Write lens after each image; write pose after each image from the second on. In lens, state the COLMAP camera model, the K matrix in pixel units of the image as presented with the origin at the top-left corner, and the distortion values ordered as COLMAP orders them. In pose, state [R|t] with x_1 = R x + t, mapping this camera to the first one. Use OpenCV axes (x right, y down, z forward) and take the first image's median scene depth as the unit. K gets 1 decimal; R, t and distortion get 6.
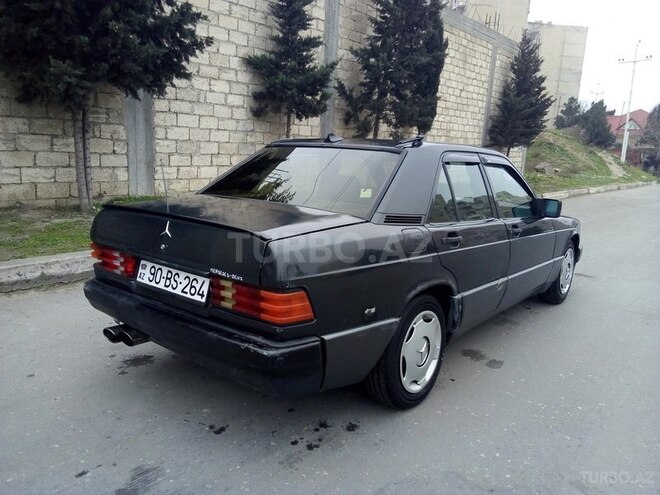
lens RADIAL K [[516.6, 0, 330.0], [0, 516.6, 247.5], [0, 0, 1]] dist [0.059255, -0.063878]
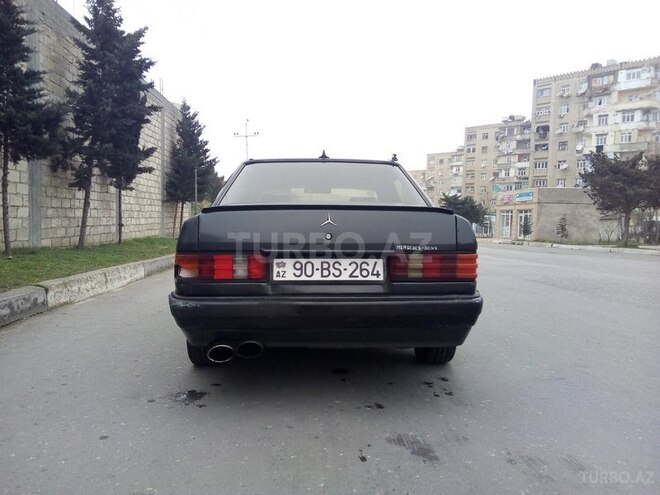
lens RADIAL K [[516.6, 0, 330.0], [0, 516.6, 247.5], [0, 0, 1]] dist [0.059255, -0.063878]
pose [[0.754836, -0.068973, 0.652277, -0.746796], [0.147753, 0.986777, -0.066641, 0.067654], [-0.639055, 0.146679, 0.755046, 0.168044]]
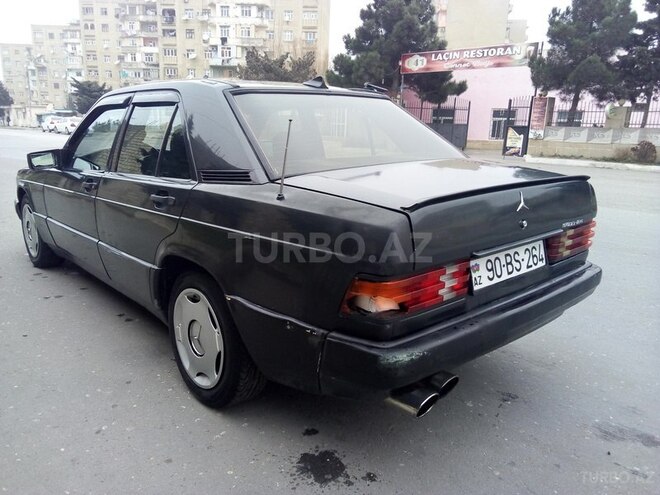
lens RADIAL K [[516.6, 0, 330.0], [0, 516.6, 247.5], [0, 0, 1]] dist [0.059255, -0.063878]
pose [[0.170717, -0.280090, 0.944672, -0.865208], [0.175010, 0.952121, 0.250672, -0.167290], [-0.969653, 0.122534, 0.211562, 0.847208]]
